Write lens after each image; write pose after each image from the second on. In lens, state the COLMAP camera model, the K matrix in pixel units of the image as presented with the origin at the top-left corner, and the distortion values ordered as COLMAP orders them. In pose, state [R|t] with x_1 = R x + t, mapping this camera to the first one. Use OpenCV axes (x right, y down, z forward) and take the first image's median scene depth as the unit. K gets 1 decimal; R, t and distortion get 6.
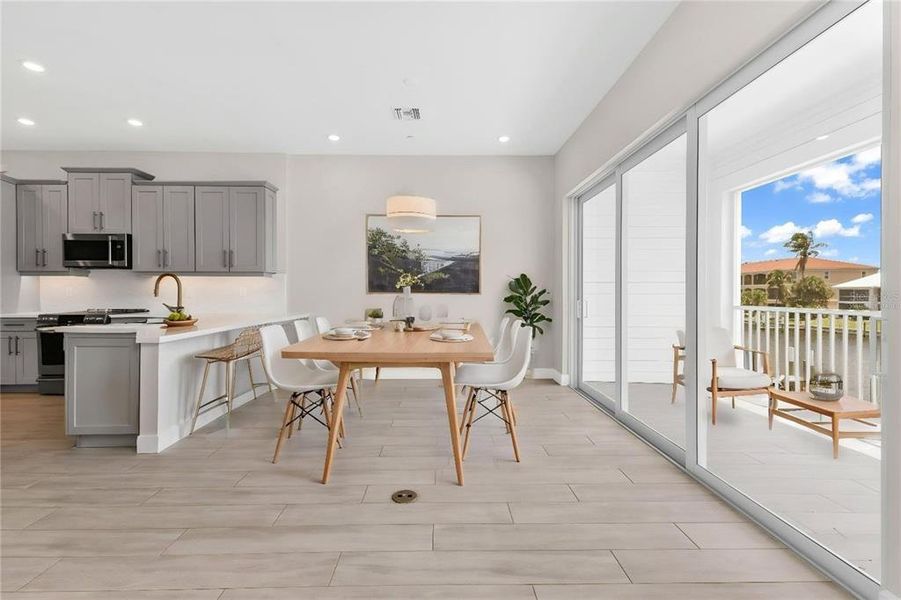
lens RADIAL K [[399.8, 0, 449.8], [0, 399.8, 299.2], [0, 0, 1]] dist [0.015217, -0.003008]
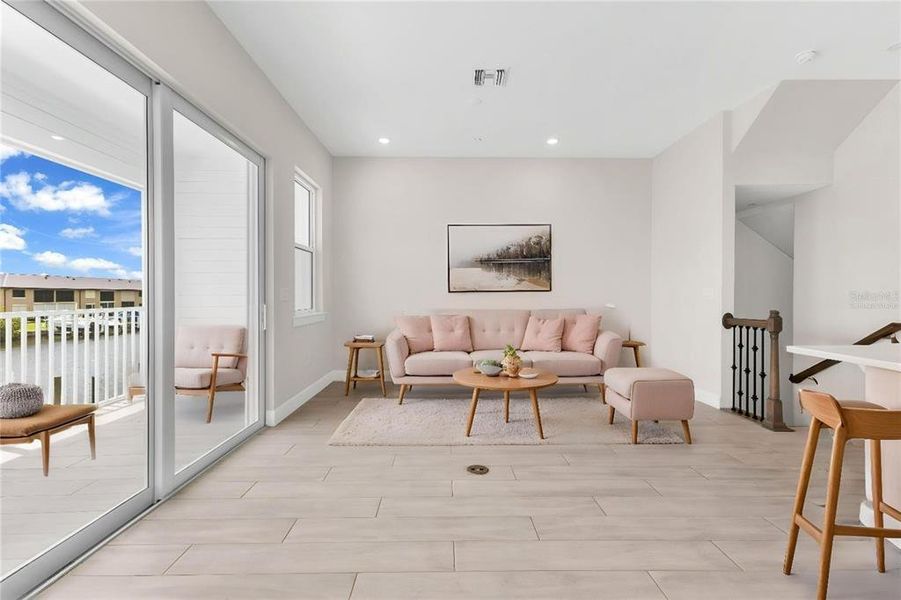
lens RADIAL K [[399.8, 0, 459.5], [0, 399.8, 296.1], [0, 0, 1]] dist [0.015217, -0.003008]
pose [[-0.999958, -0.001914, -0.009010, -0.022509], [-0.002015, 0.999935, 0.011227, -0.011711], [0.008988, 0.011244, -0.999896, 0.999646]]
